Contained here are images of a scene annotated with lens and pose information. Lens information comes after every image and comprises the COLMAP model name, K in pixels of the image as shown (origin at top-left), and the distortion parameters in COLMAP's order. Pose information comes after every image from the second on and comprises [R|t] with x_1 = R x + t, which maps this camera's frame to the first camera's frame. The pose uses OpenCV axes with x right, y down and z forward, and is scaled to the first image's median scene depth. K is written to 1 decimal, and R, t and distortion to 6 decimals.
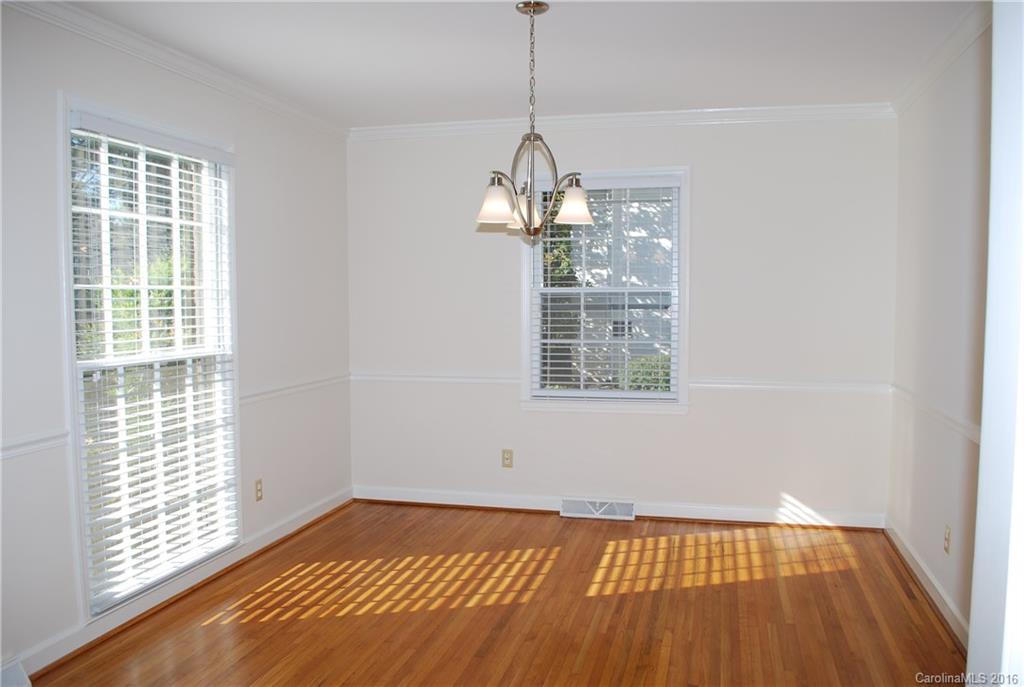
lens RADIAL K [[770.7, 0, 512.0], [0, 770.7, 343.5], [0, 0, 1]] dist [-0.024265, -0.000936]
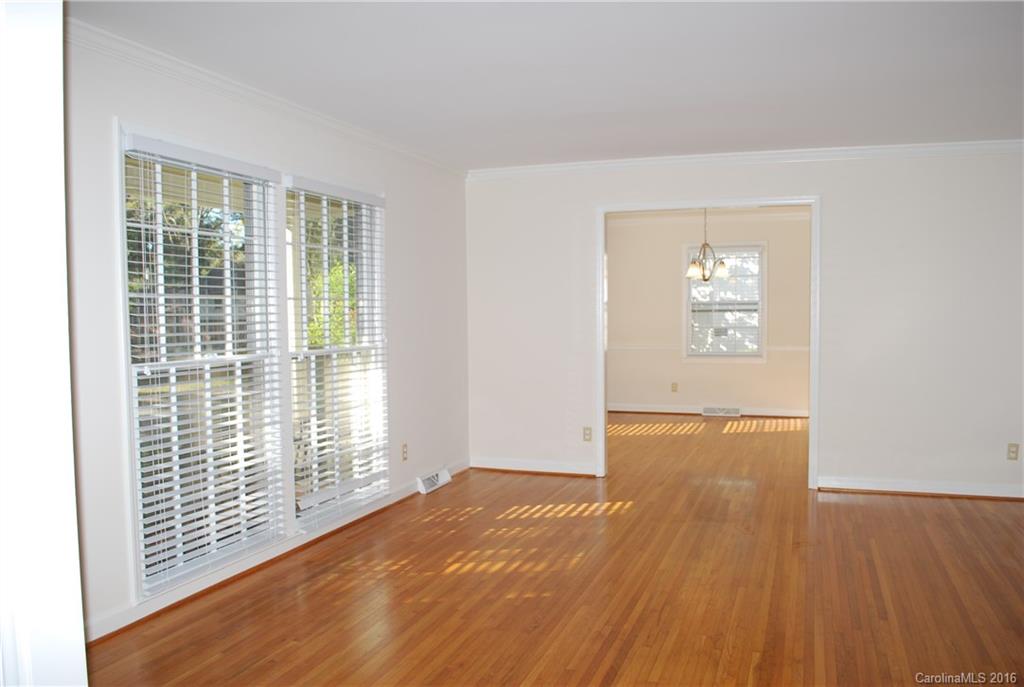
lens RADIAL K [[770.7, 0, 512.0], [0, 770.7, 343.5], [0, 0, 1]] dist [-0.024265, -0.000936]
pose [[0.998899, -0.005861, -0.046538, -0.097468], [0.005601, 0.999968, -0.005708, 0.012524], [0.046570, 0.005441, 0.998900, -0.303969]]
